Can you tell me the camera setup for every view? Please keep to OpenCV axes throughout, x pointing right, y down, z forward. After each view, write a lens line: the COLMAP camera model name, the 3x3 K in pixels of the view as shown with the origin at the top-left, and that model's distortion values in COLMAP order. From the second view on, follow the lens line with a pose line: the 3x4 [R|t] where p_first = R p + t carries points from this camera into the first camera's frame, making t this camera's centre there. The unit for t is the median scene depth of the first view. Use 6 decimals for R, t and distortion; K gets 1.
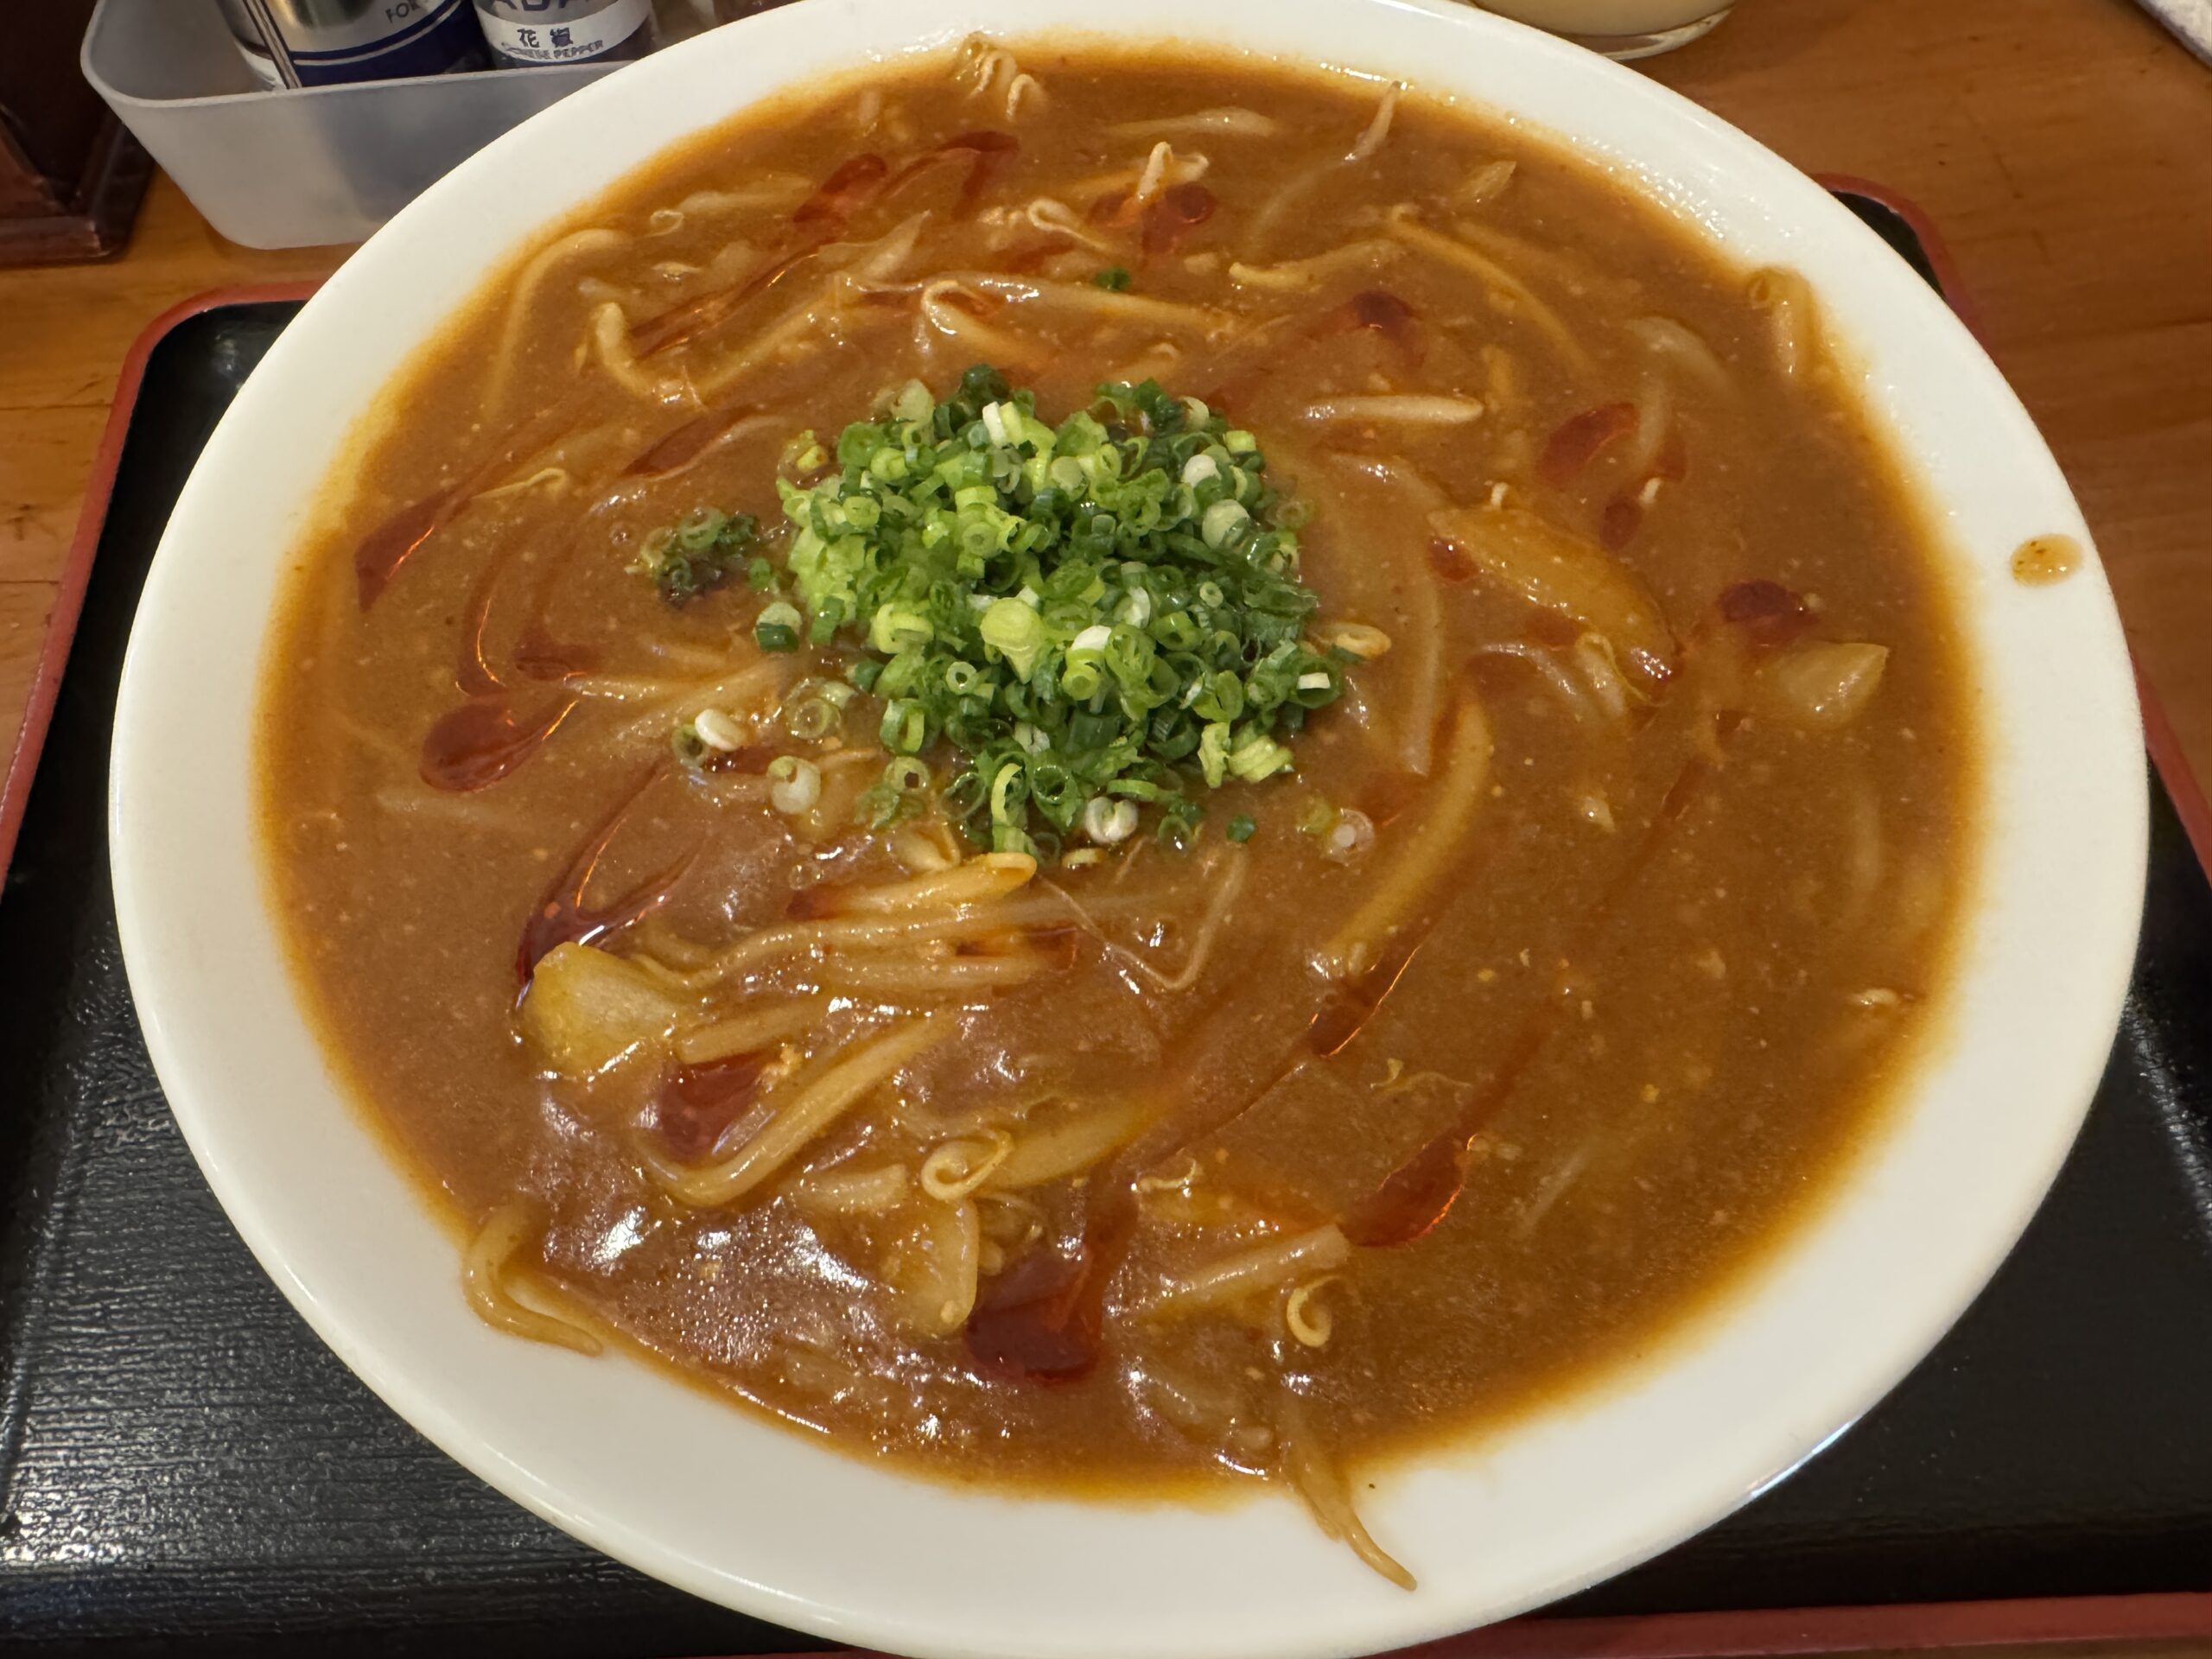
lens RADIAL K [[1509.0, 0, 1038.3], [0, 1509.0, 827.0], [0, 0, 1]] dist [-0.000316, -0.000311]
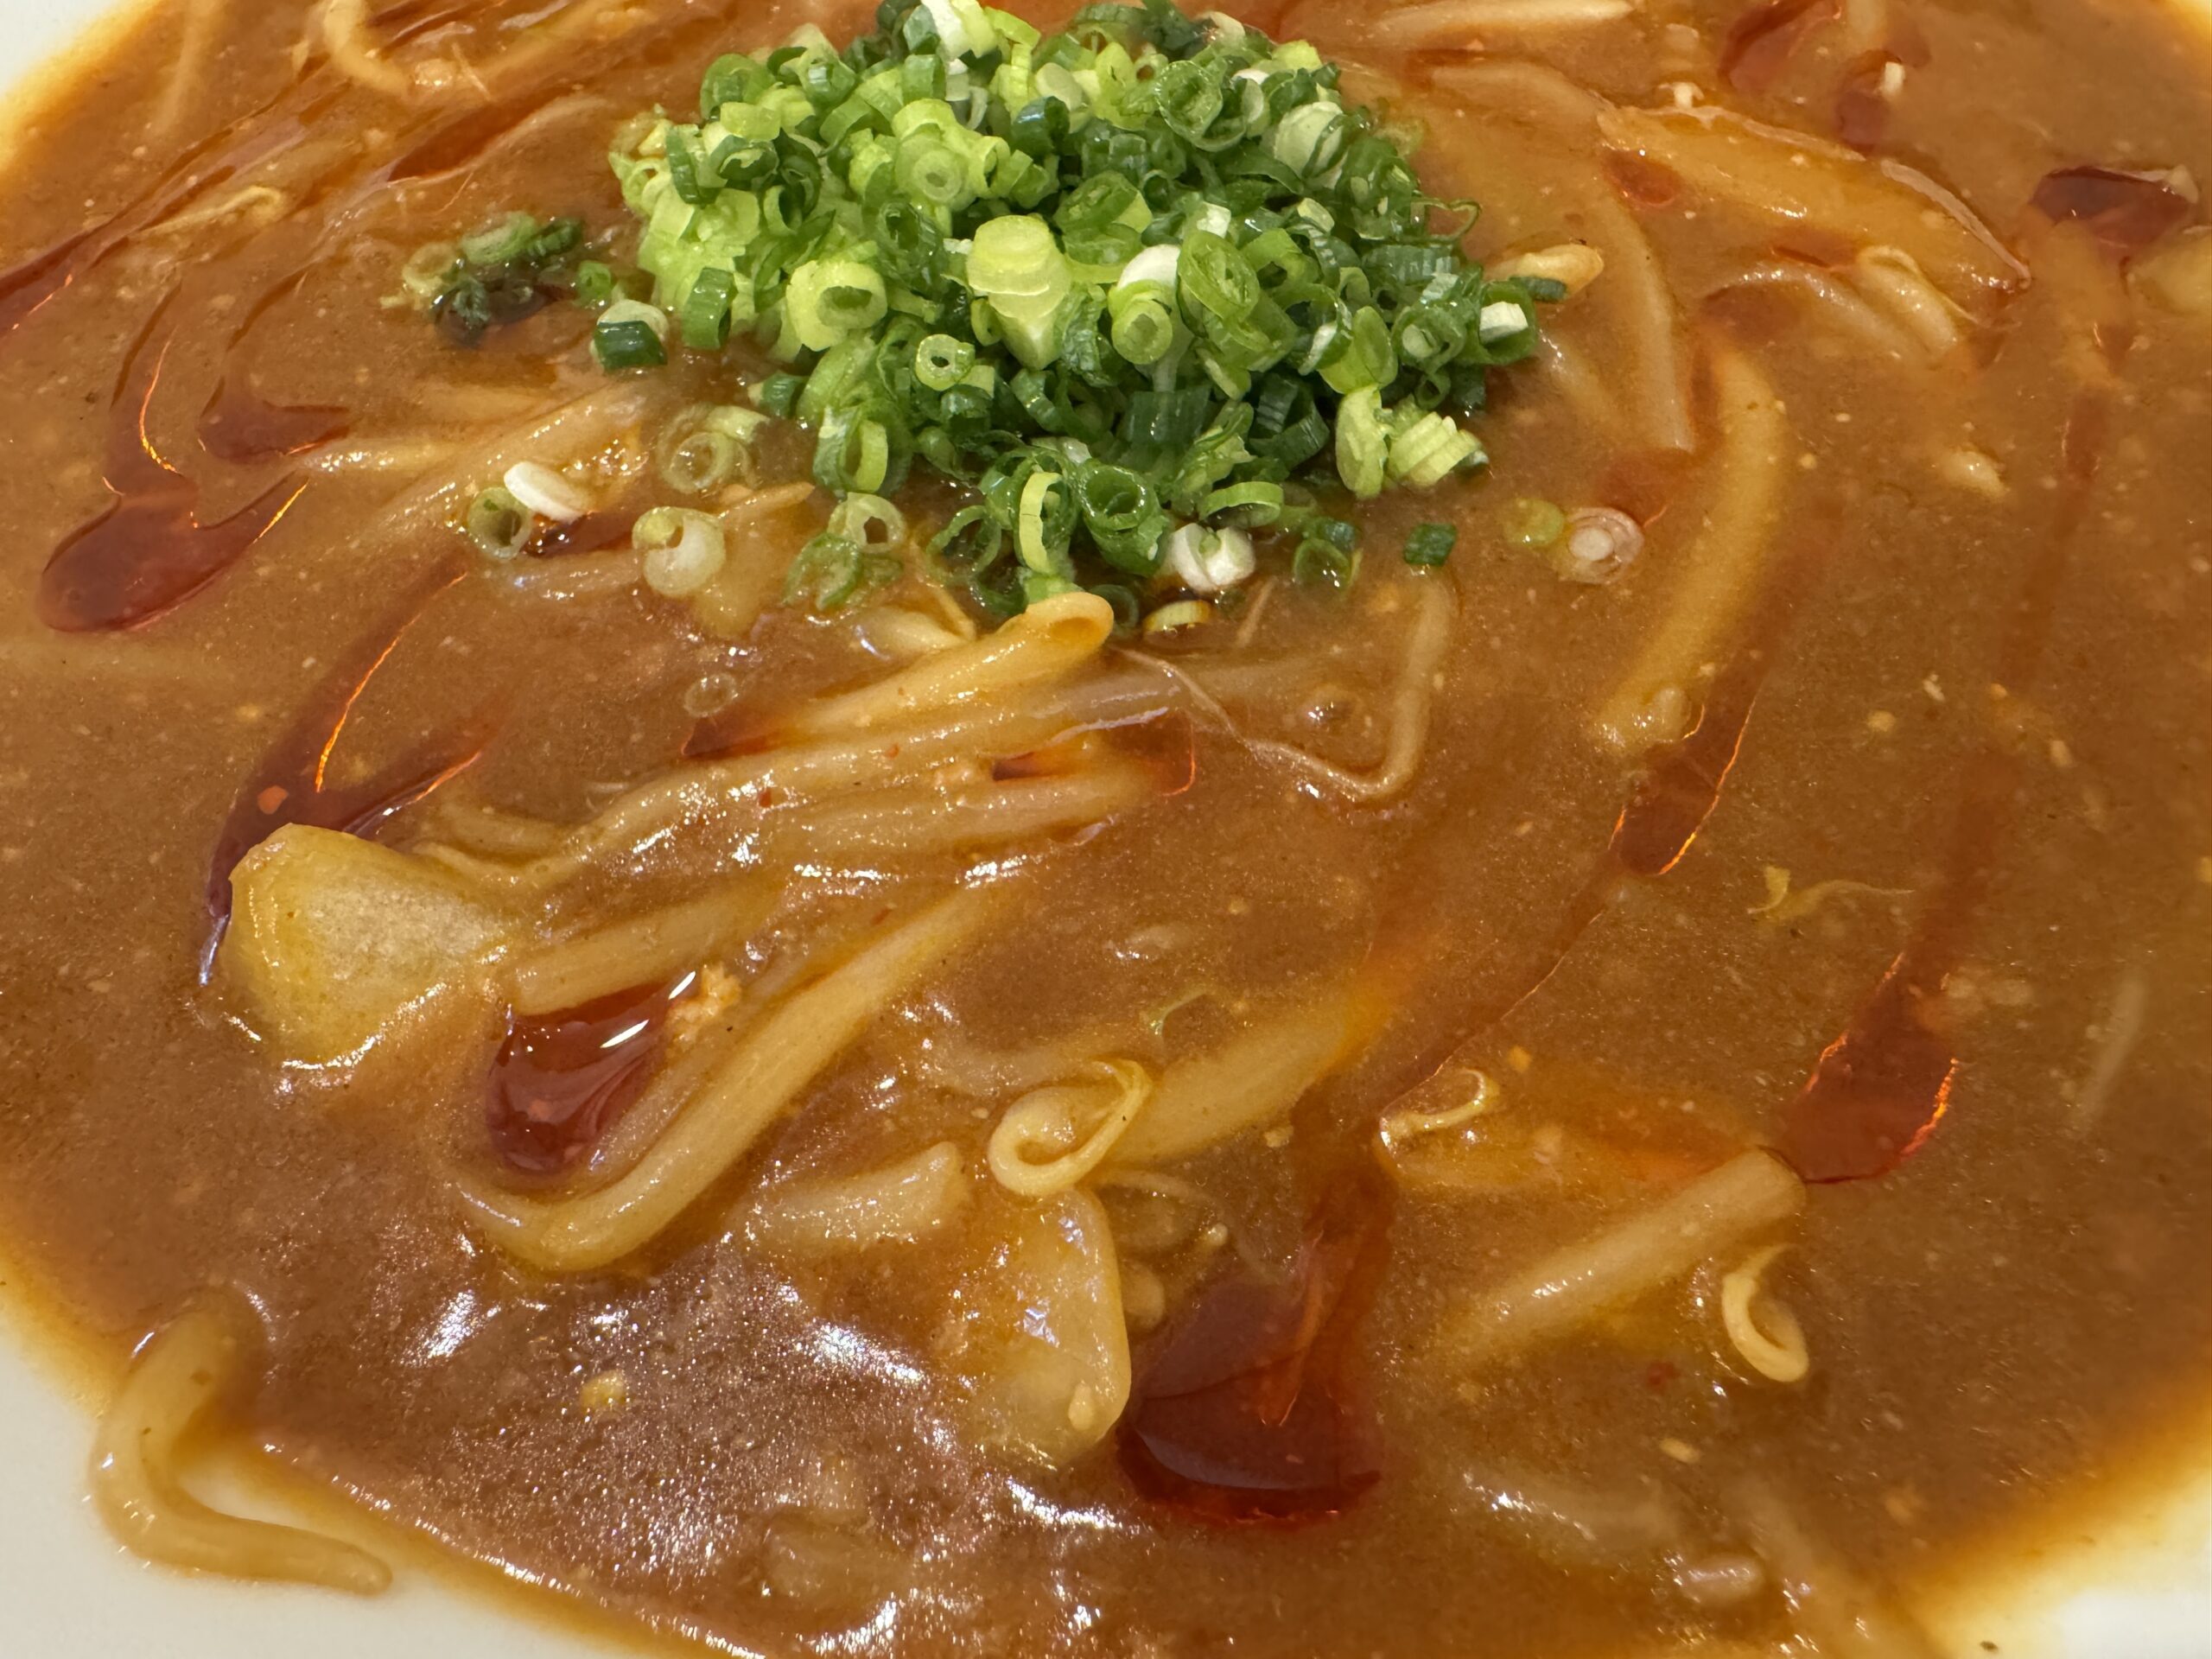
lens RADIAL K [[1509.0, 0, 1038.3], [0, 1509.0, 827.0], [0, 0, 1]] dist [-0.000316, -0.000311]
pose [[0.991457, -0.101328, 0.082135, -0.082332], [0.107222, 0.991709, -0.070832, 0.138173], [-0.074277, 0.079033, 0.994101, 0.410431]]
